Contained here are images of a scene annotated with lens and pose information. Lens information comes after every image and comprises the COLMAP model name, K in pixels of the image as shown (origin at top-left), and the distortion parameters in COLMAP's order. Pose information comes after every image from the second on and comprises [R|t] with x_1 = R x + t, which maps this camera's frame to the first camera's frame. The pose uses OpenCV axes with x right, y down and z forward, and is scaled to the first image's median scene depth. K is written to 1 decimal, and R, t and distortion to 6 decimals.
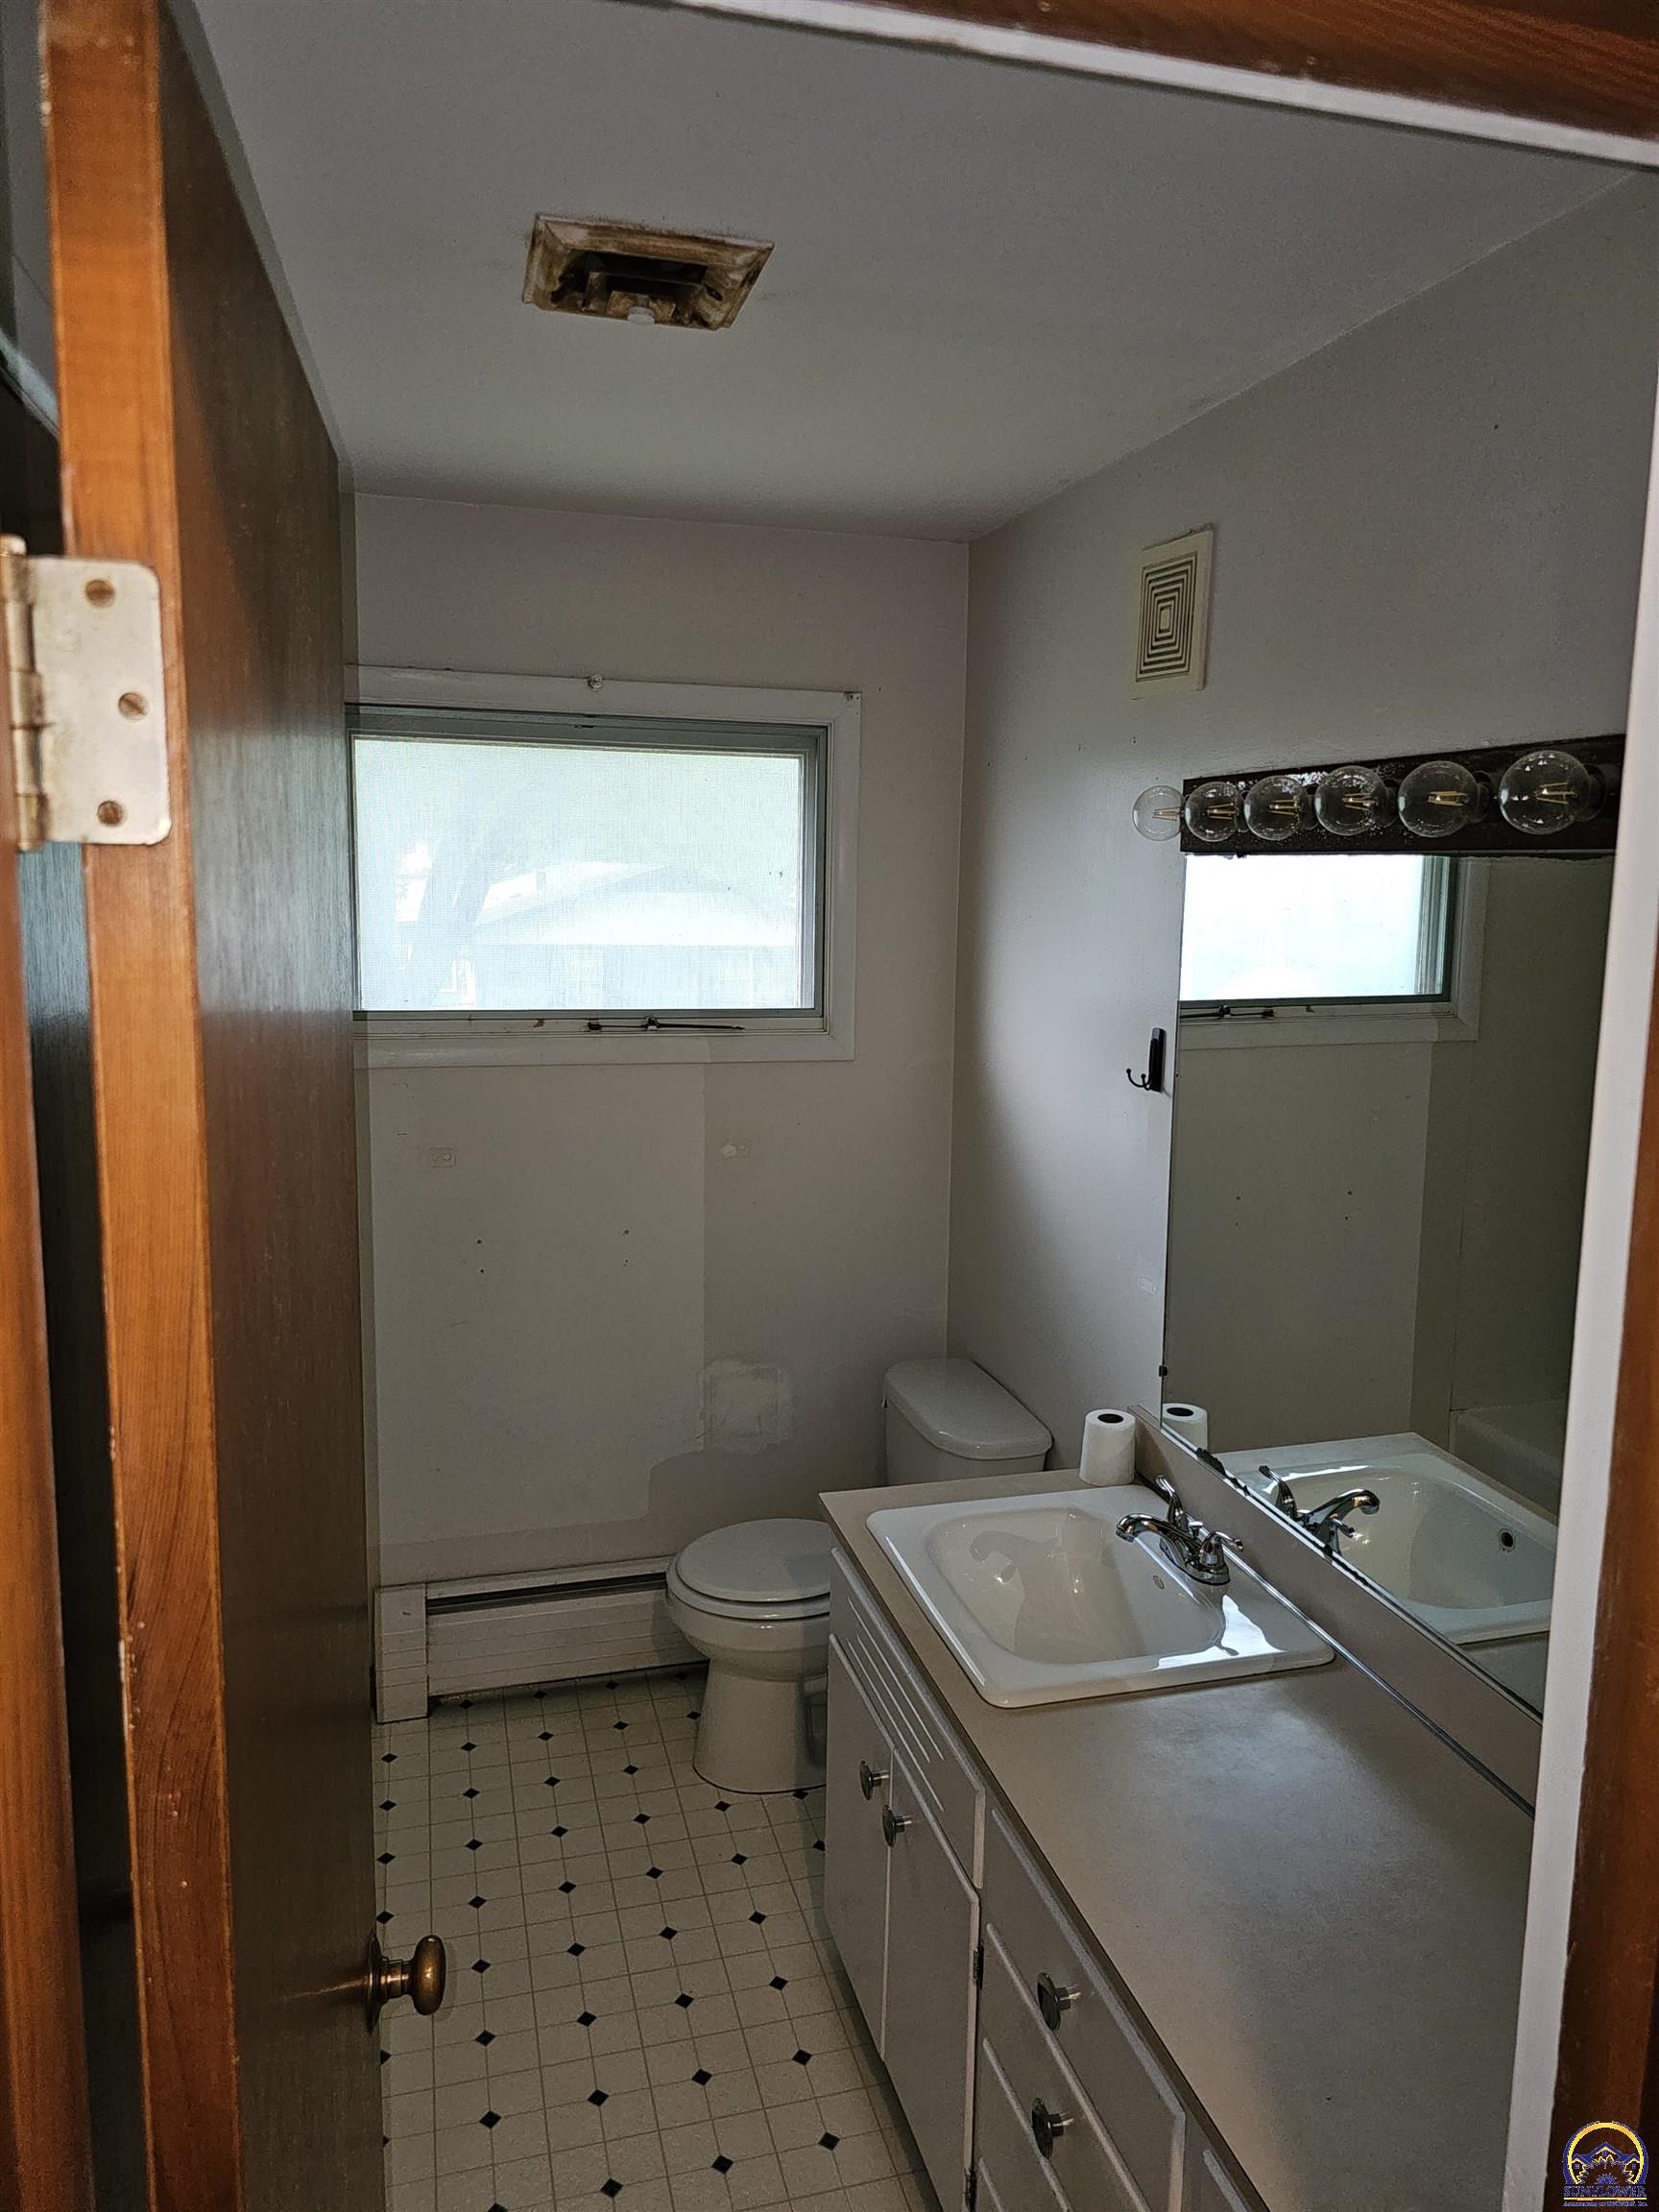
lens RADIAL K [[1493.9, 0, 864.2], [0, 1493.9, 1101.8], [0, 0, 1]] dist [0.064387, -0.061133]
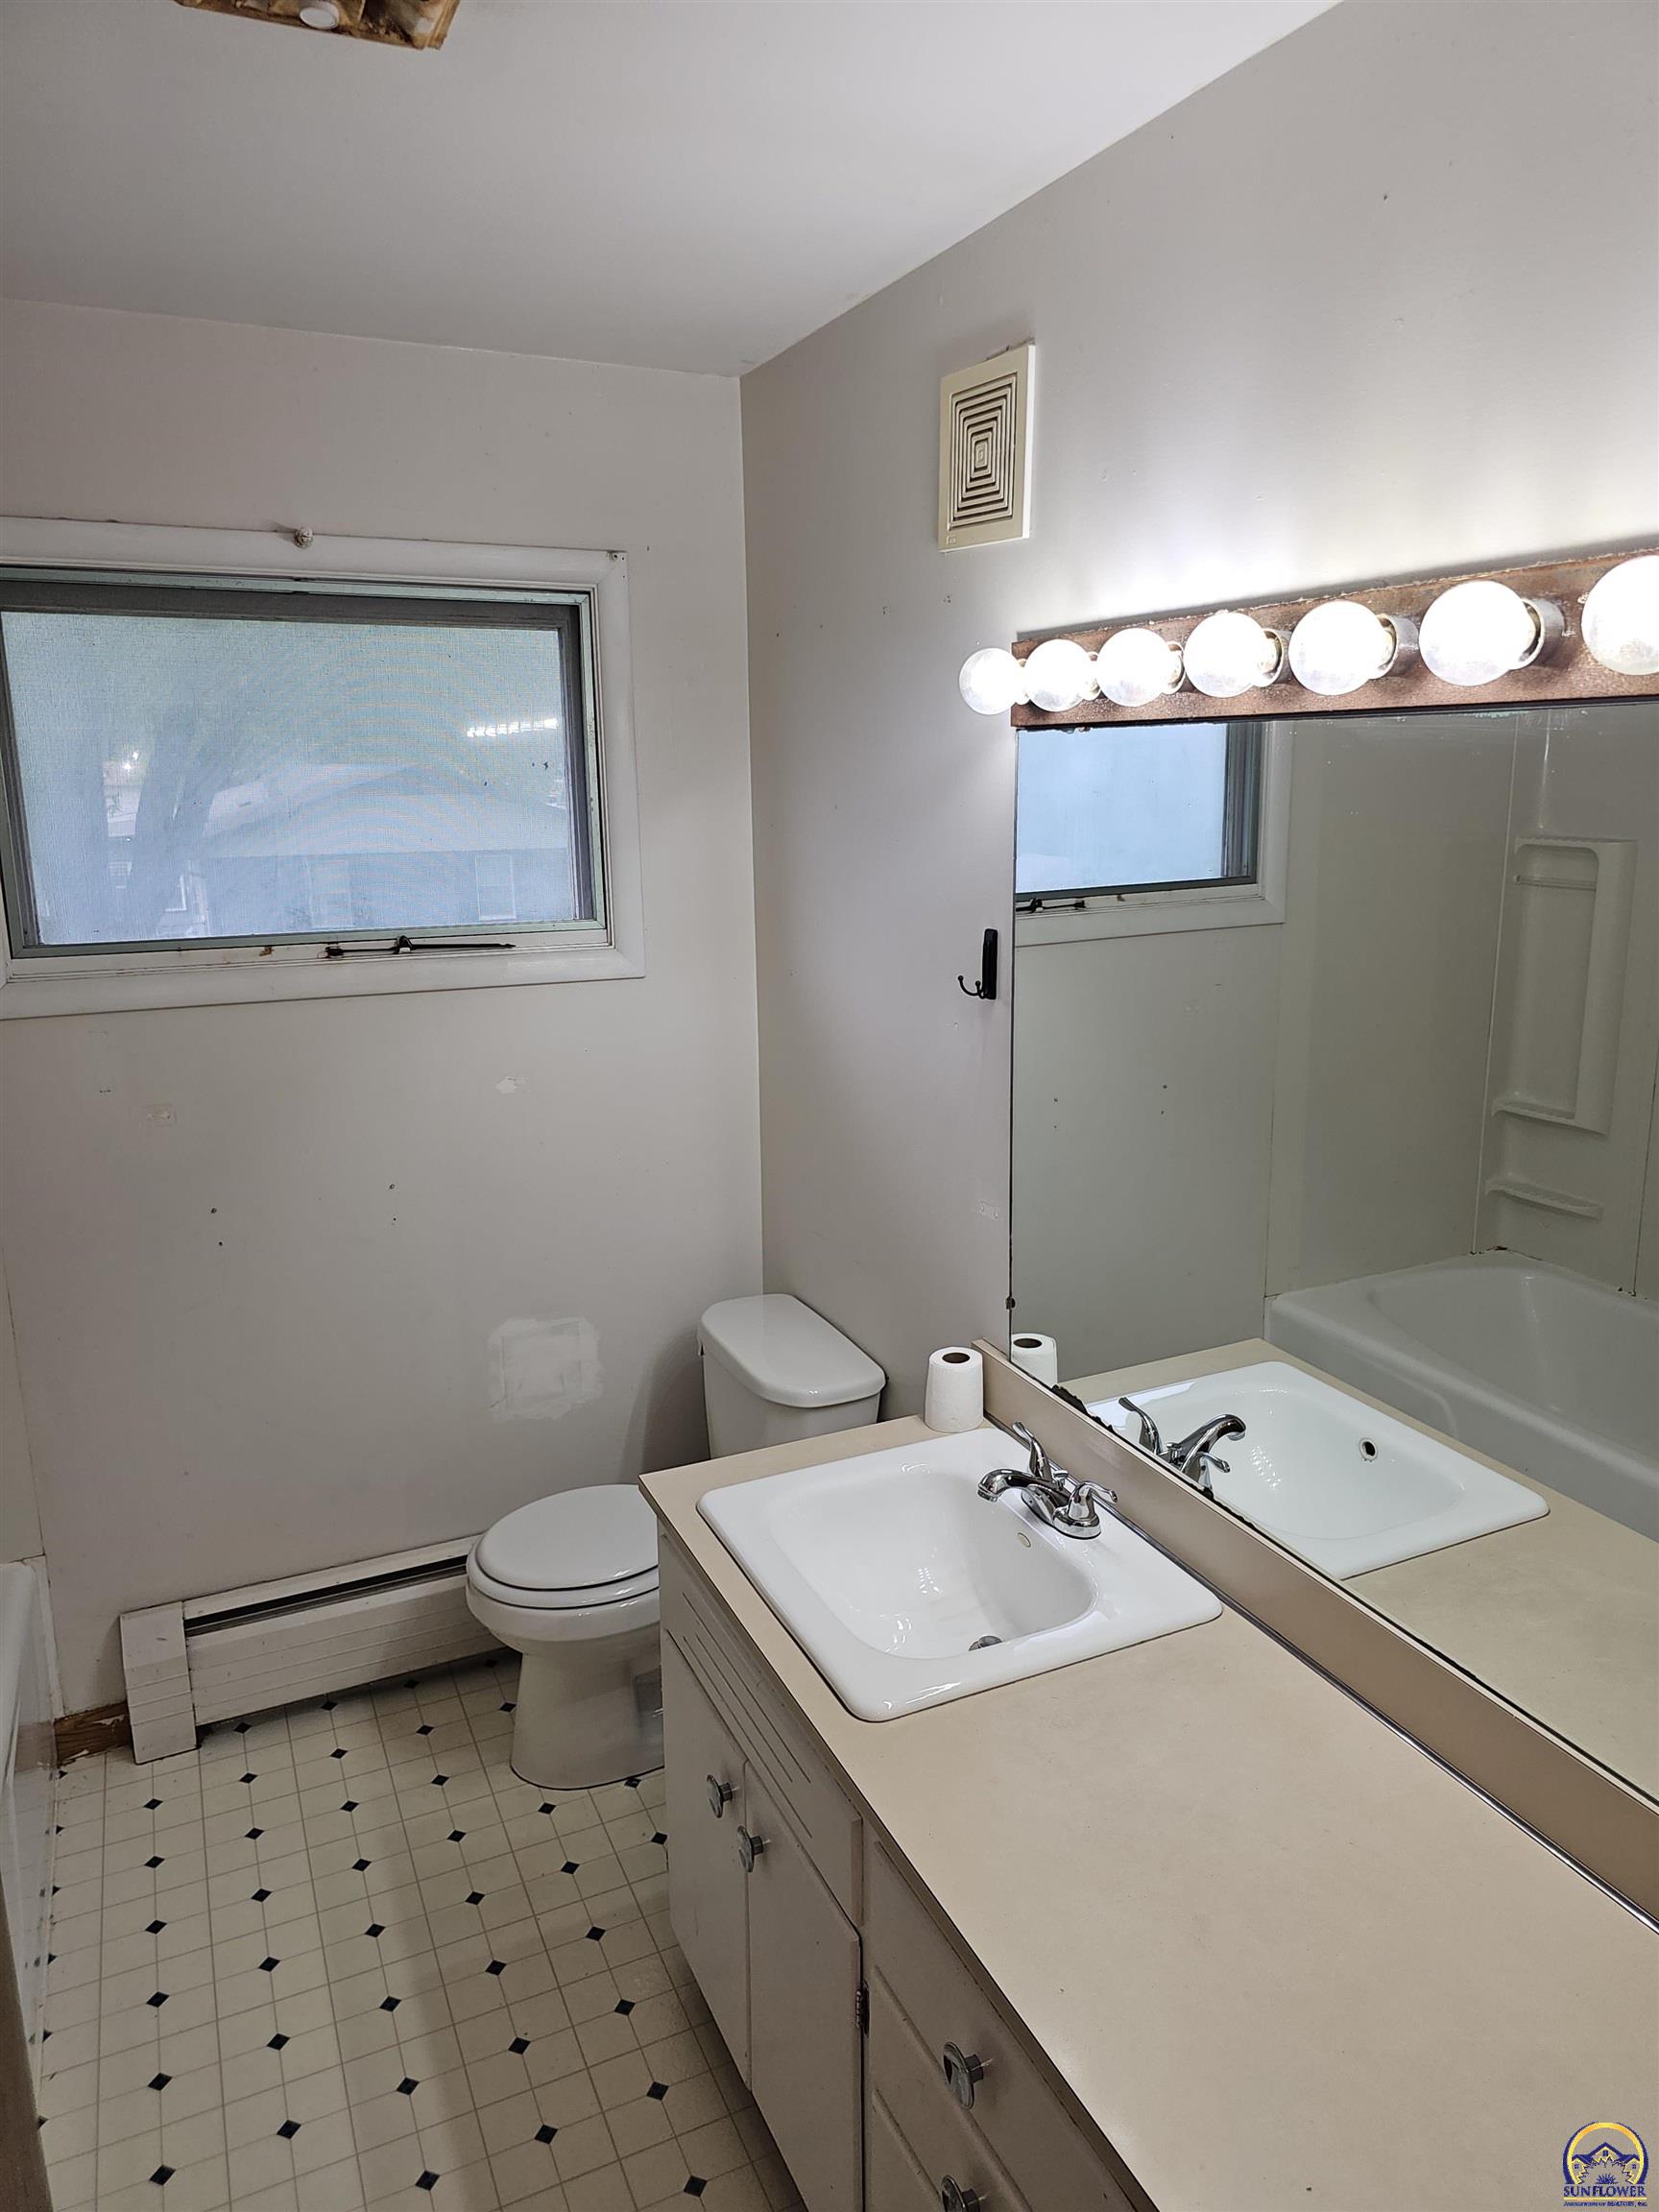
lens RADIAL K [[1493.9, 0, 864.2], [0, 1493.9, 1101.8], [0, 0, 1]] dist [0.064387, -0.061133]
pose [[0.987562, -0.059745, 0.145436, -0.013300], [0.049920, 0.996276, 0.070299, -0.010723], [-0.149095, -0.062164, 0.986867, 0.108704]]
